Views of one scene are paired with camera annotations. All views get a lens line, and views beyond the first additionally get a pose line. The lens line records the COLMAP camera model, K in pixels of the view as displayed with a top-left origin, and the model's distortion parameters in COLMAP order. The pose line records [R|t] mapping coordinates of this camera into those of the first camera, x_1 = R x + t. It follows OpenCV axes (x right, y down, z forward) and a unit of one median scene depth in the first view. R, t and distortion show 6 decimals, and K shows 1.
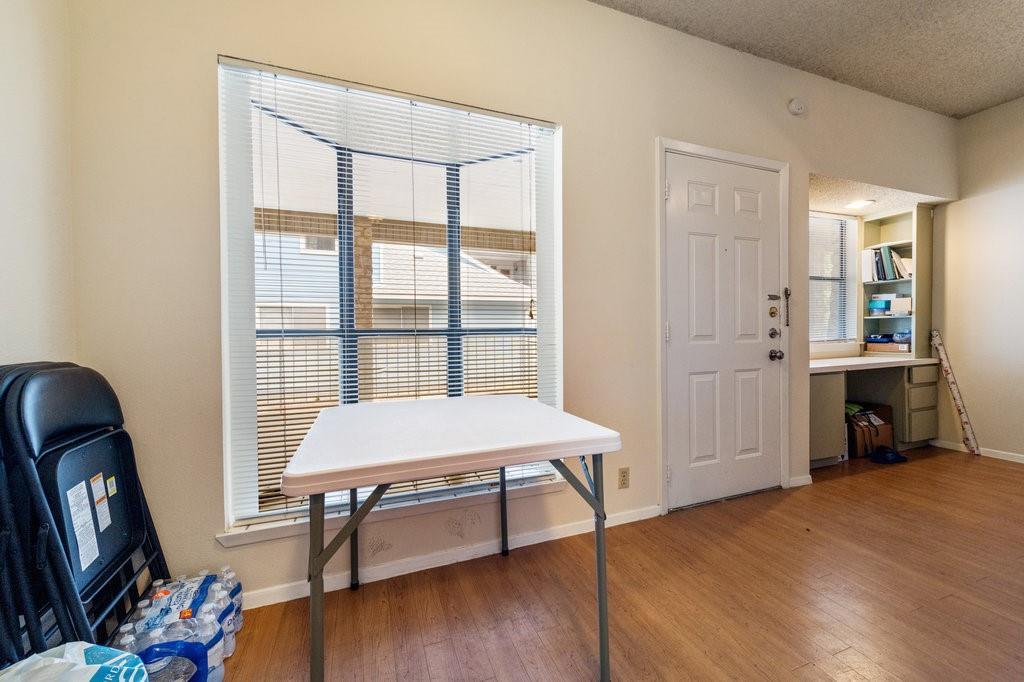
lens RADIAL K [[397.1, 0, 502.8], [0, 397.1, 334.9], [0, 0, 1]] dist [0.005072, -0.002110]
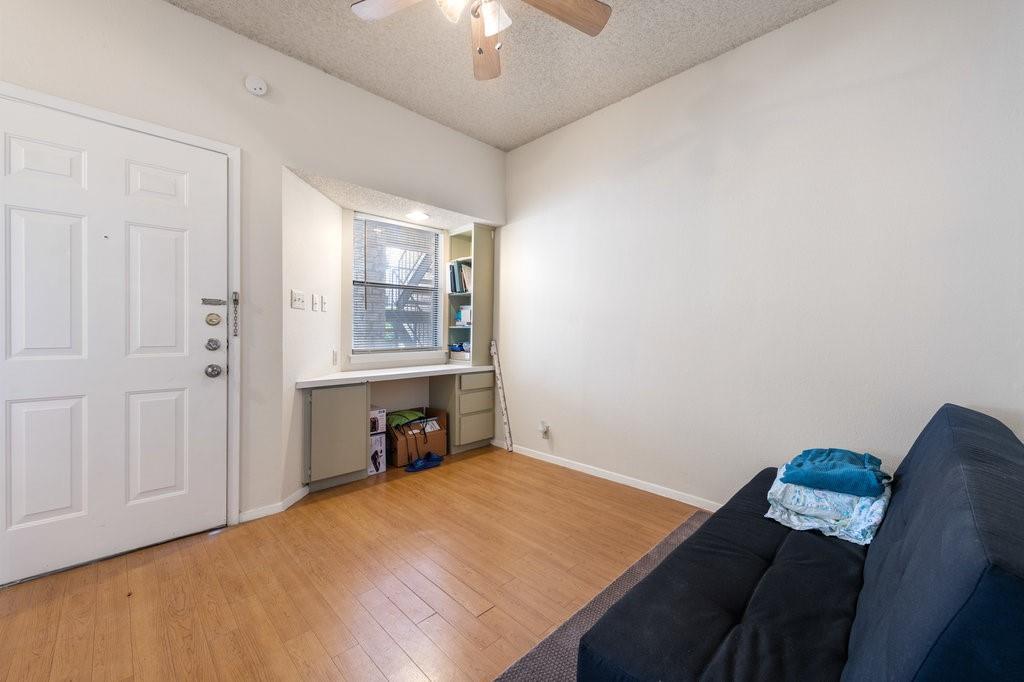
lens RADIAL K [[397.1, 0, 516.3], [0, 397.1, 334.3], [0, 0, 1]] dist [0.005072, -0.002110]
pose [[0.907665, 0.015326, 0.419416, 0.832177], [-0.014831, 0.999880, -0.004440, -0.029535], [-0.419434, -0.002190, 0.907783, -0.033231]]
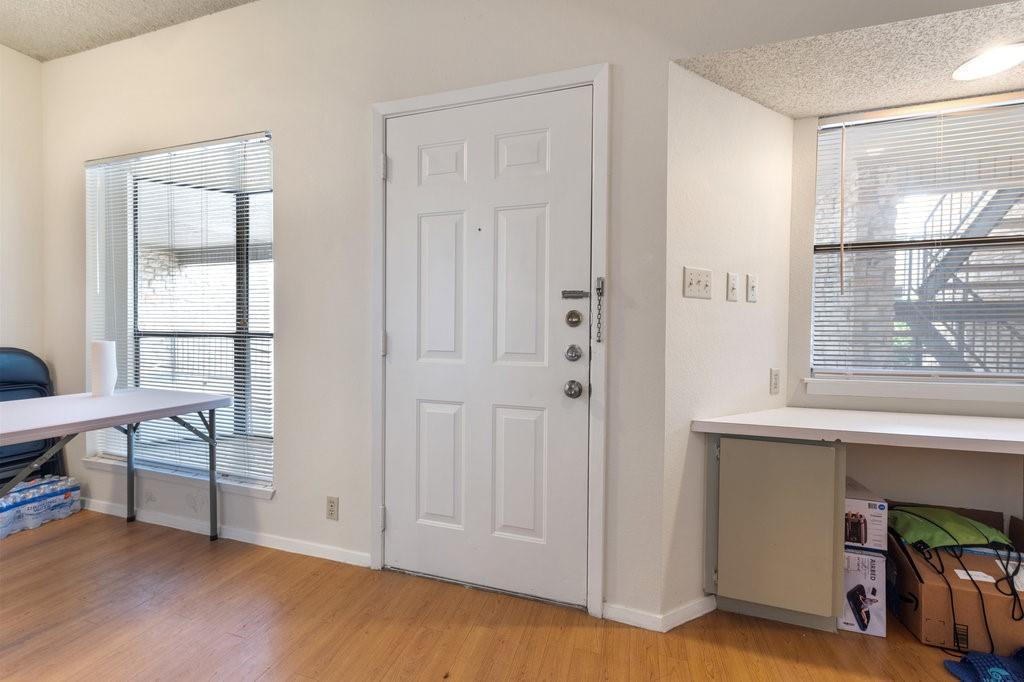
lens RADIAL K [[397.1, 0, 512.3], [0, 397.1, 333.7], [0, 0, 1]] dist [0.005072, -0.002110]
pose [[0.793672, 0.025606, -0.607807, 0.891844], [-0.023512, 0.999658, 0.011412, -0.035919], [0.607892, 0.005233, 0.794003, 0.419289]]
